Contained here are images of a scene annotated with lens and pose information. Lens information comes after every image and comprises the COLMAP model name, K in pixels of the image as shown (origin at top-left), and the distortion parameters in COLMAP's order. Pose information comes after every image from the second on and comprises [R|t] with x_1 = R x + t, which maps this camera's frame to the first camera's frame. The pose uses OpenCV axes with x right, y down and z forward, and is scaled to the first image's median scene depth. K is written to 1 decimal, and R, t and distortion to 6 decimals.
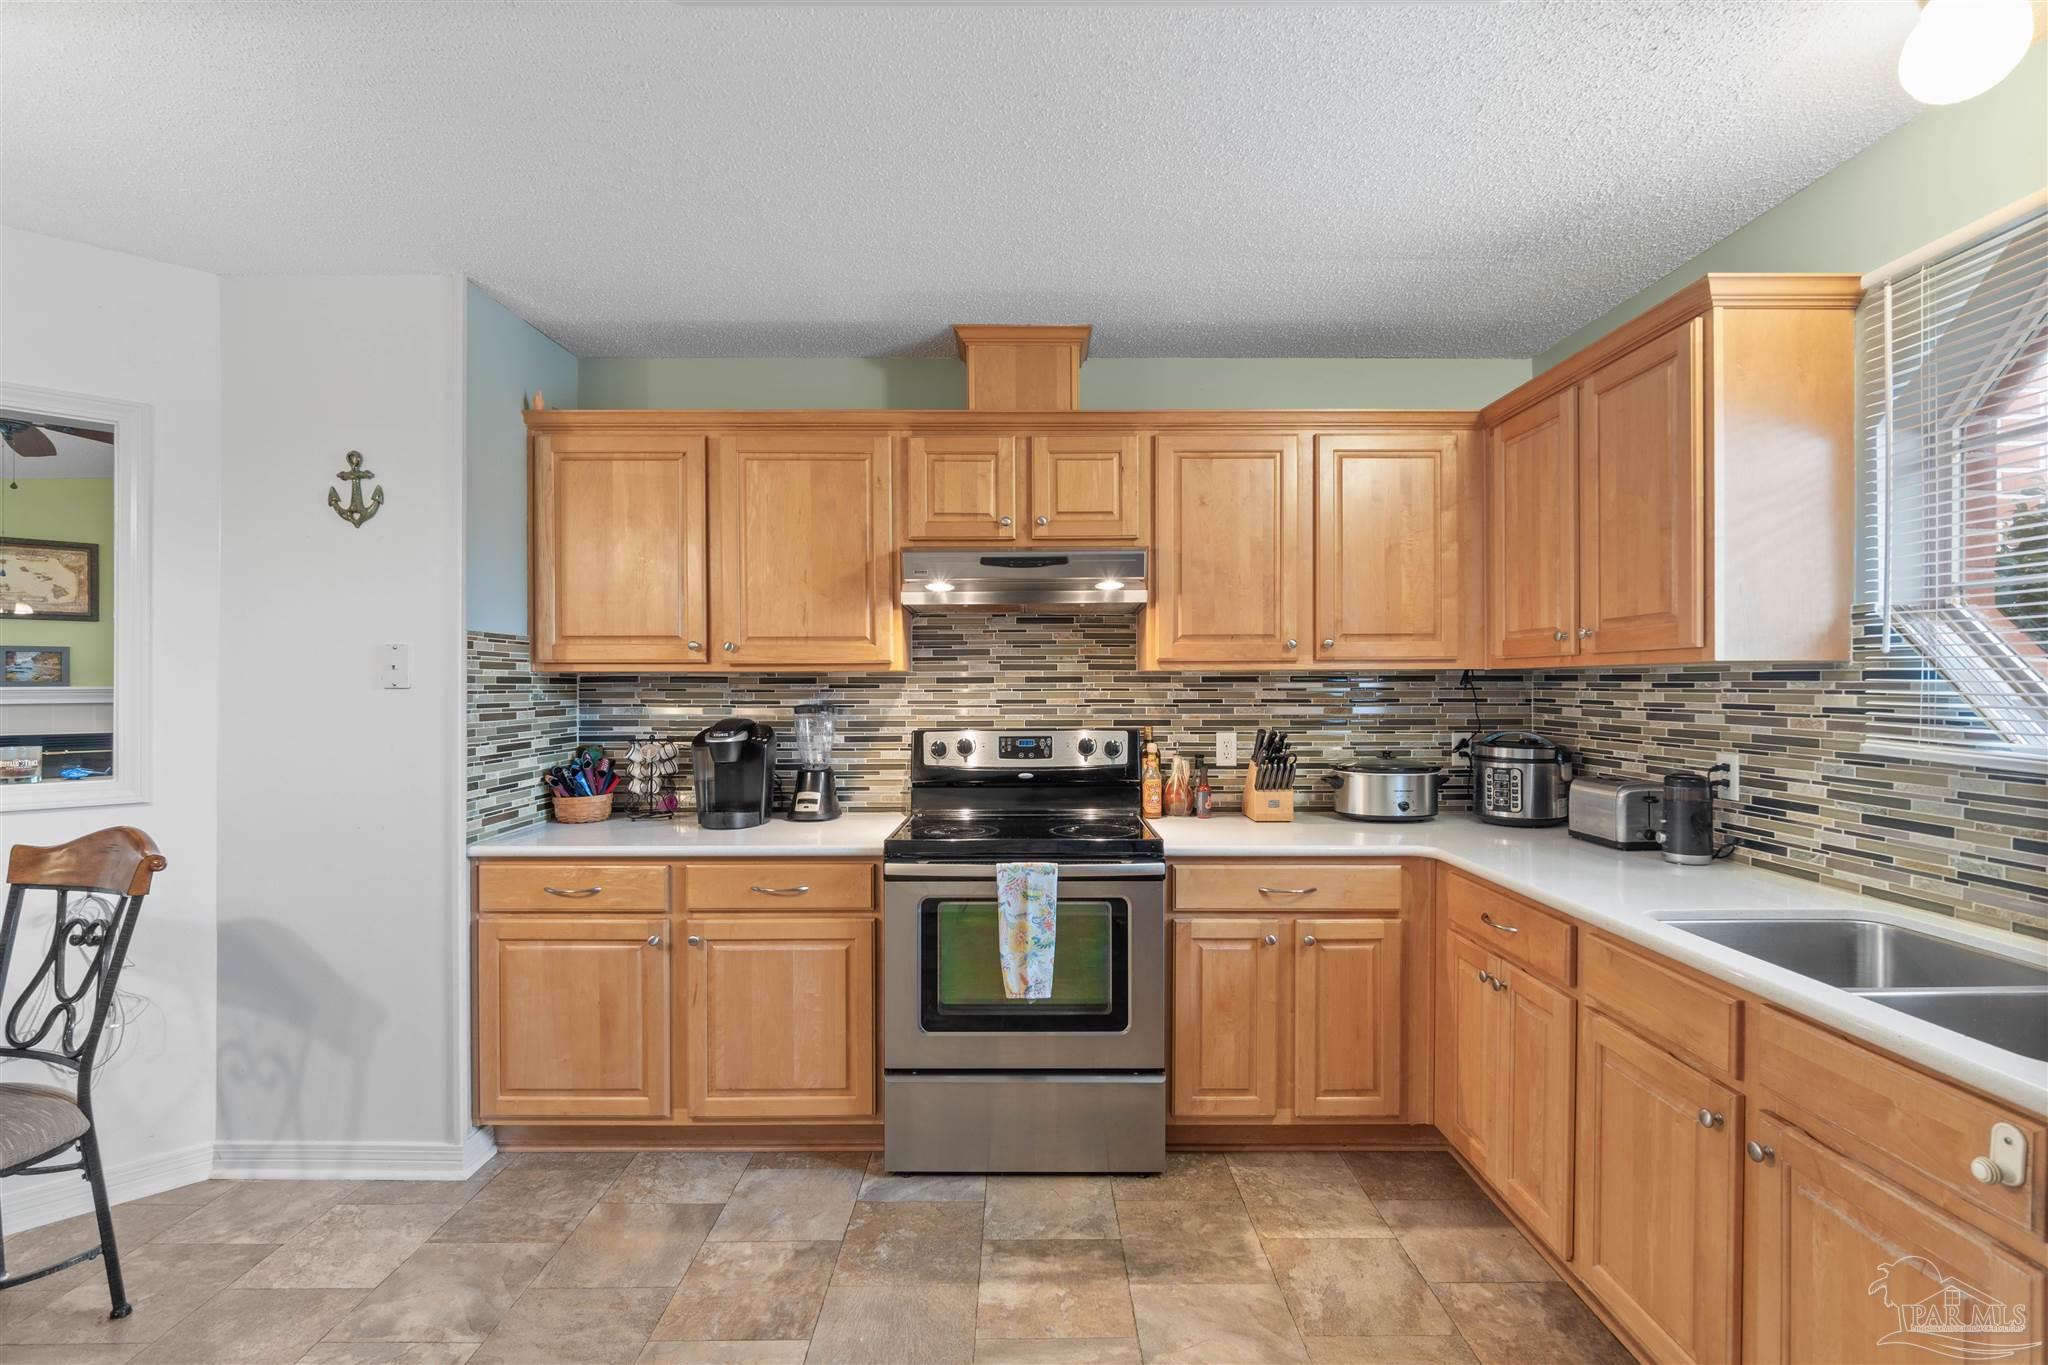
lens RADIAL K [[953.6, 0, 1026.2], [0, 953.6, 685.4], [0, 0, 1]] dist [-0.005370, 0.002490]
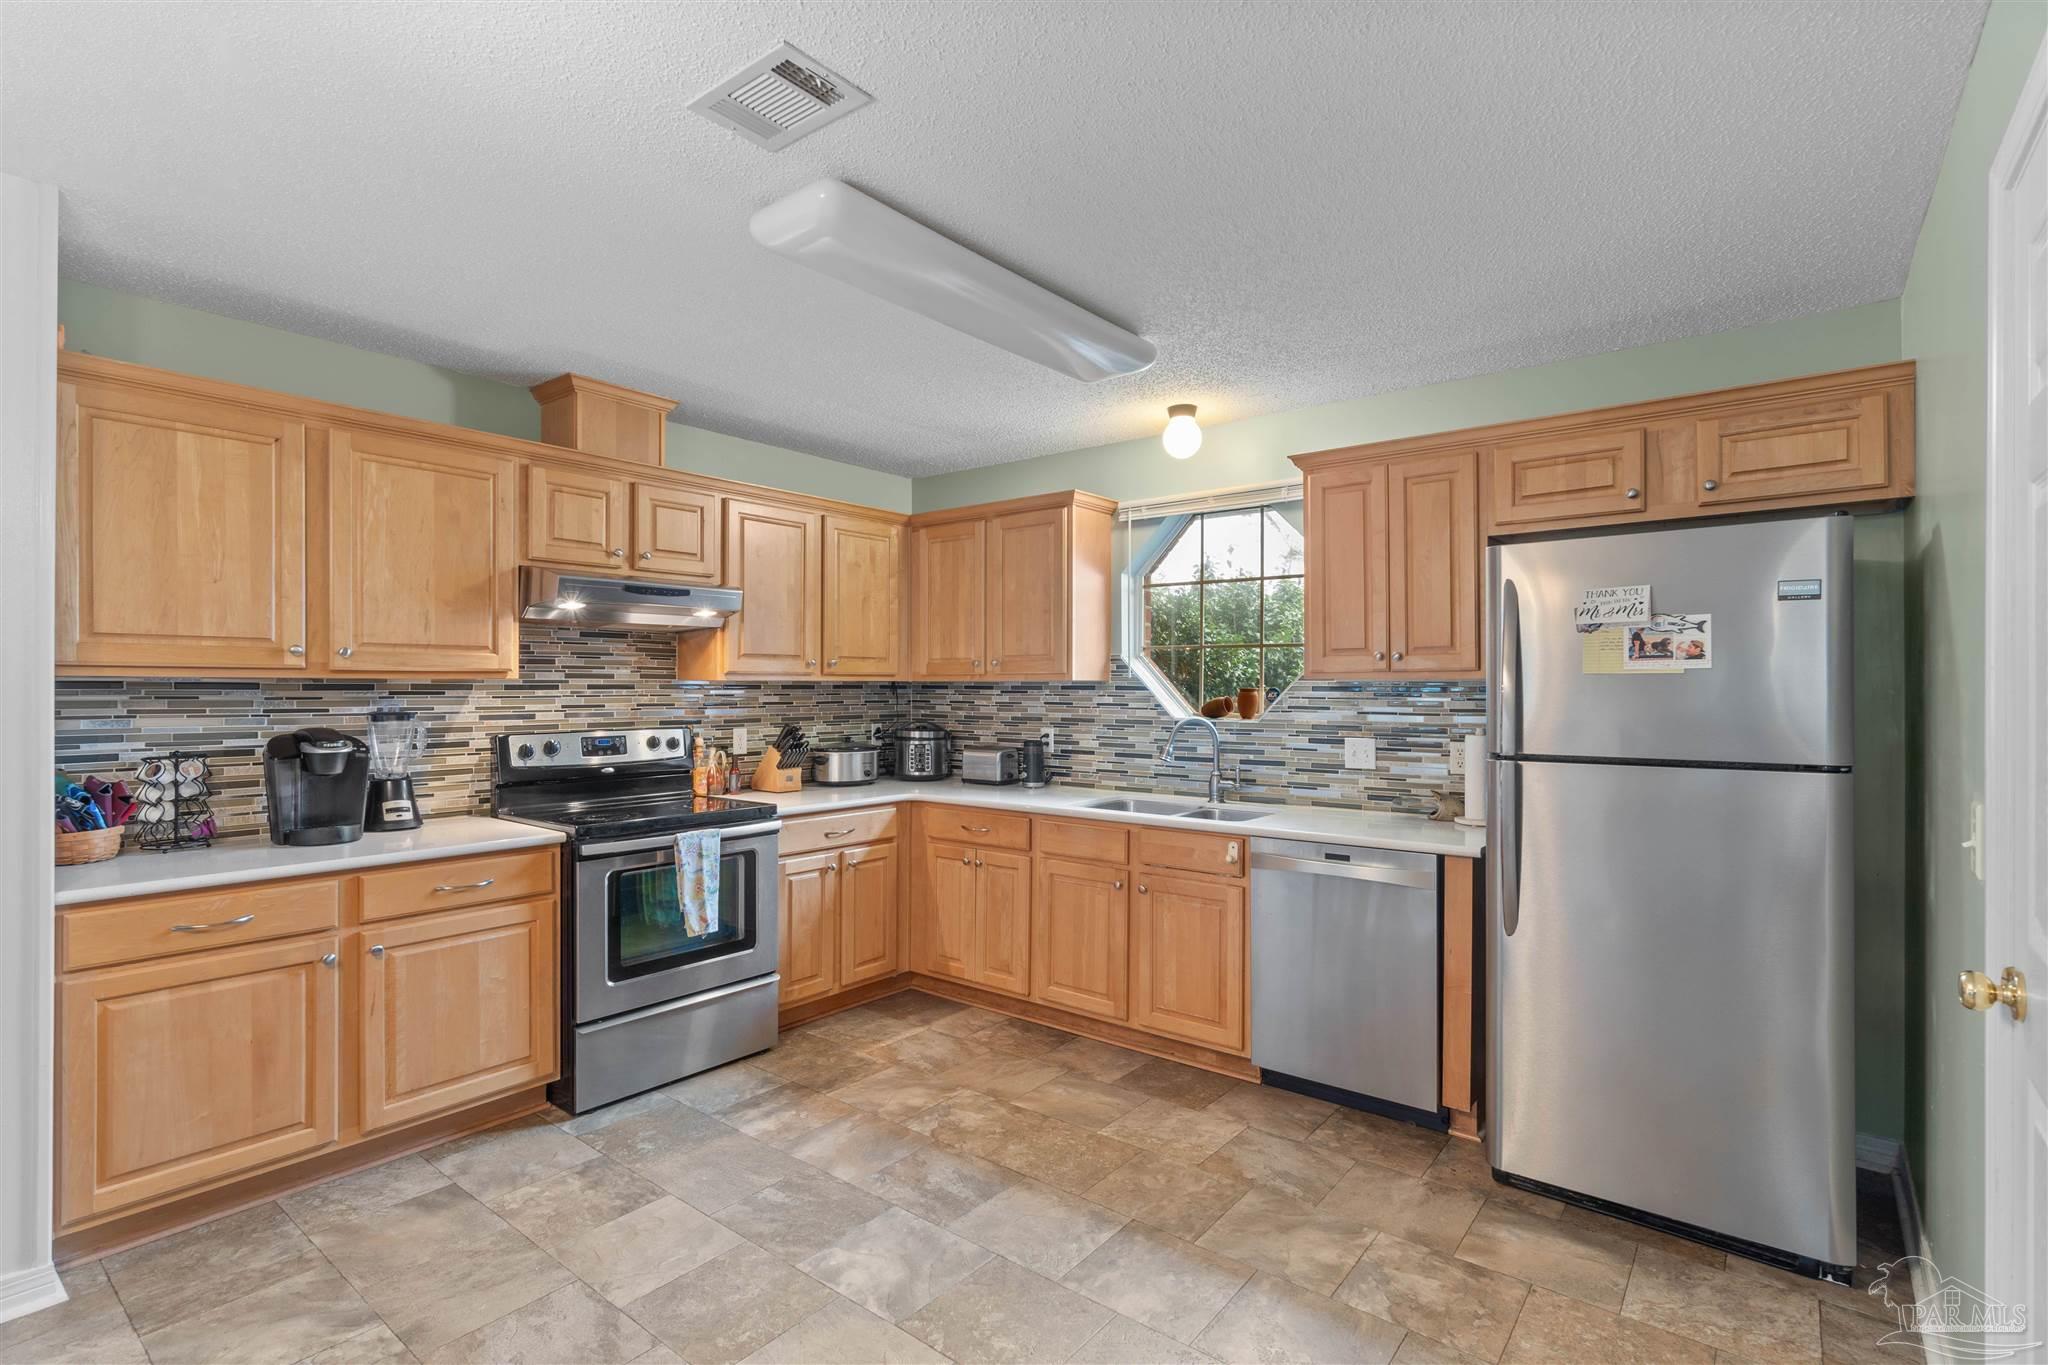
lens RADIAL K [[953.6, 0, 1043.3], [0, 953.6, 684.4], [0, 0, 1]] dist [-0.005370, 0.002490]
pose [[0.622856, 0.004762, 0.782322, -0.685024], [-0.002068, 0.999988, -0.004441, -0.006284], [-0.782334, 0.001148, 0.622859, -0.159609]]
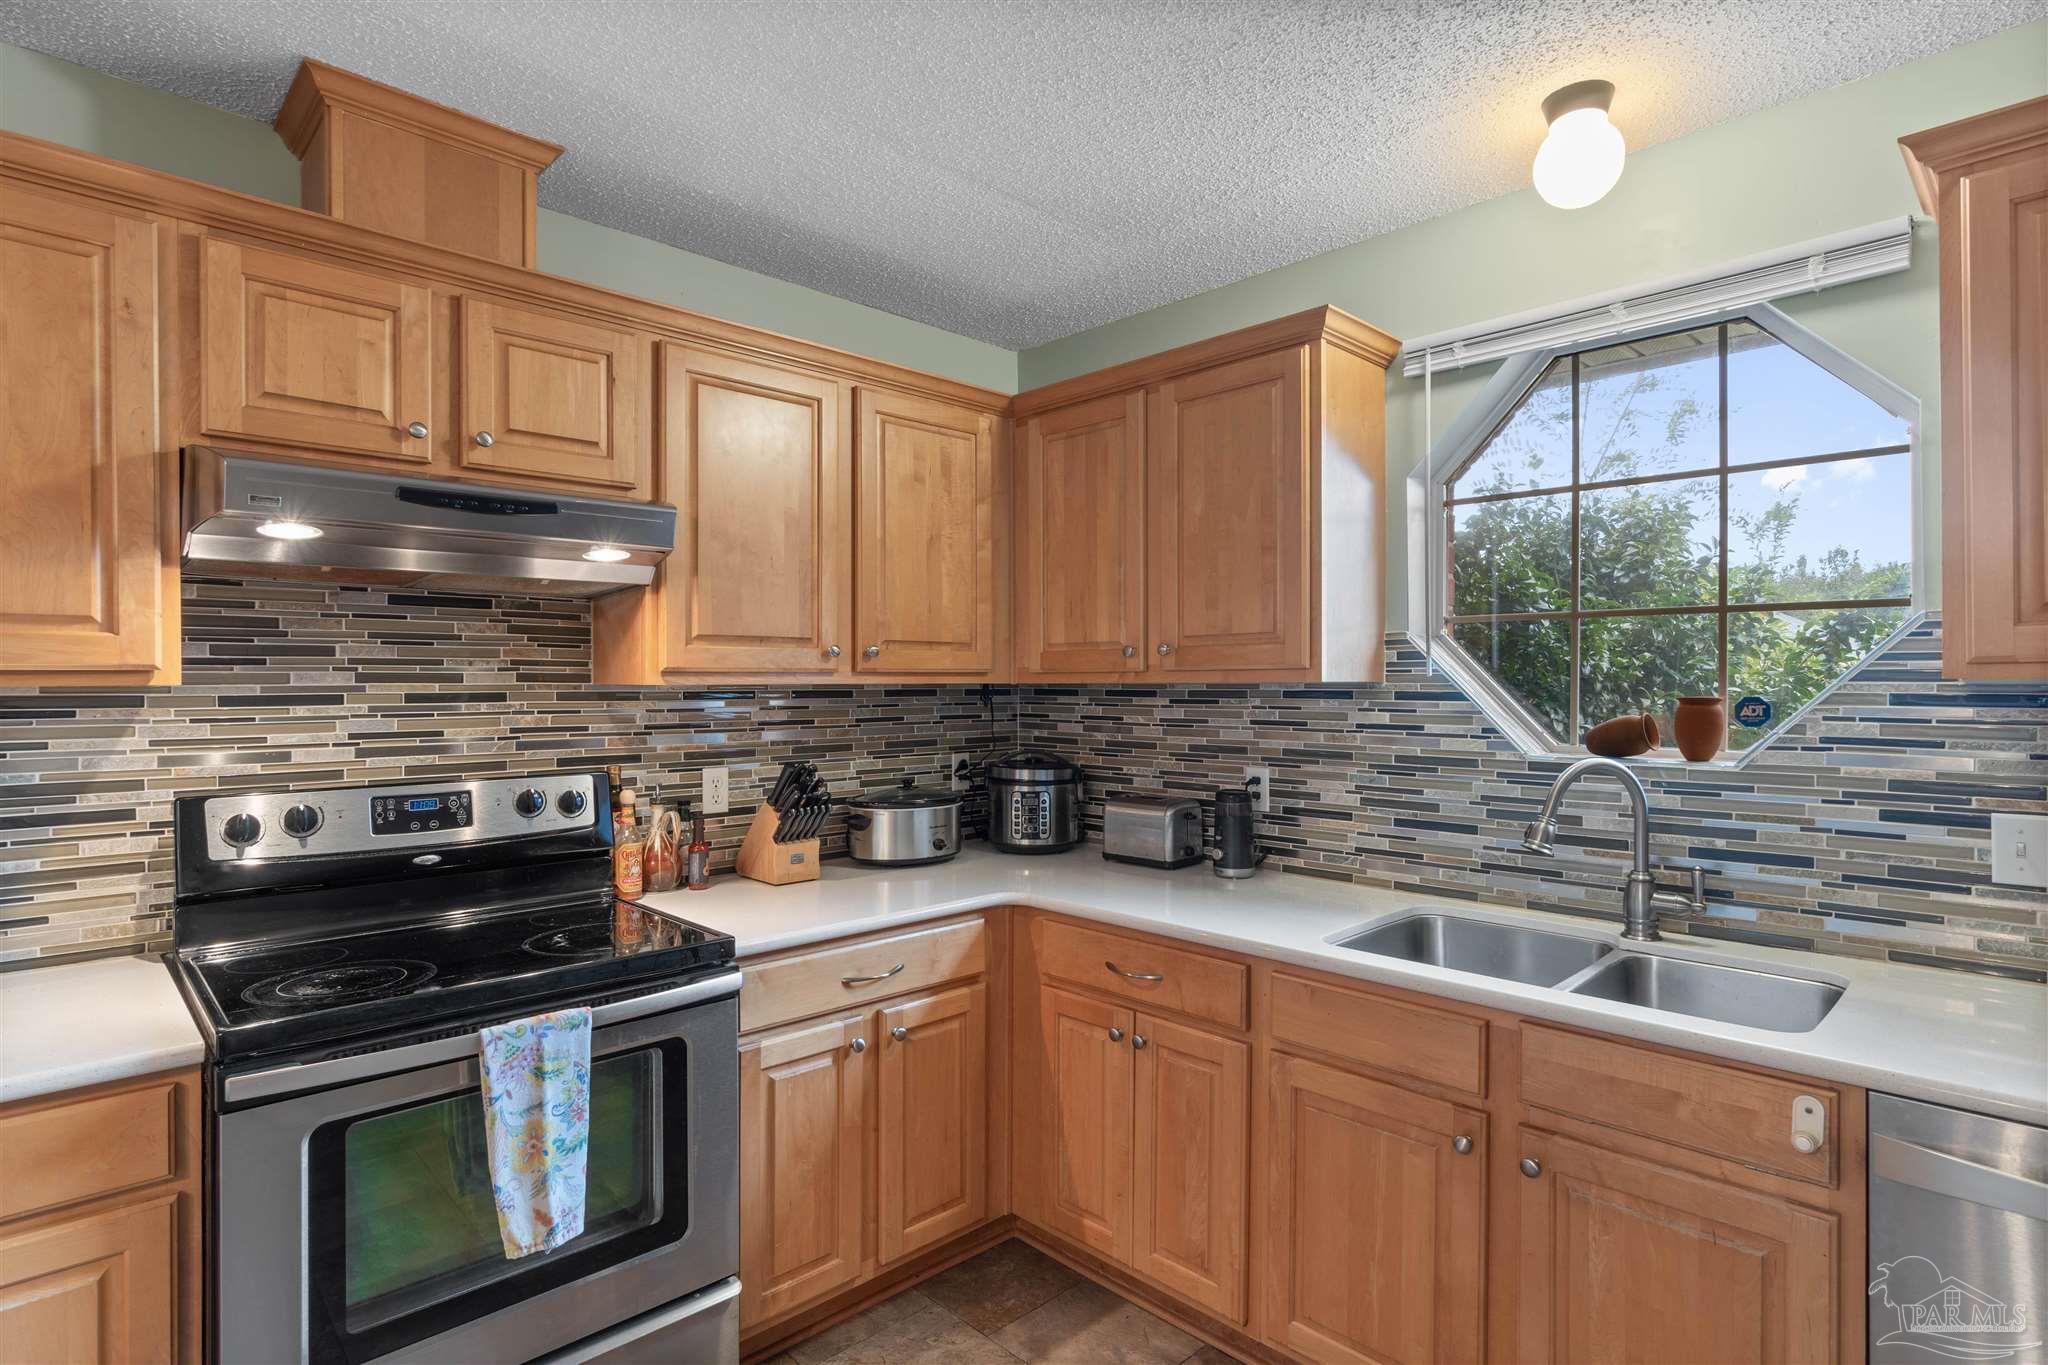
lens RADIAL K [[1049.4, 0, 1050.1], [0, 1049.4, 685.4], [0, 0, 1]] dist [-0.004172, 0.002311]
pose [[0.715472, 0.000034, 0.698641, -0.214746], [0.001237, 0.999998, -0.001315, -0.015997], [-0.698640, 0.001805, 0.715471, 0.301012]]
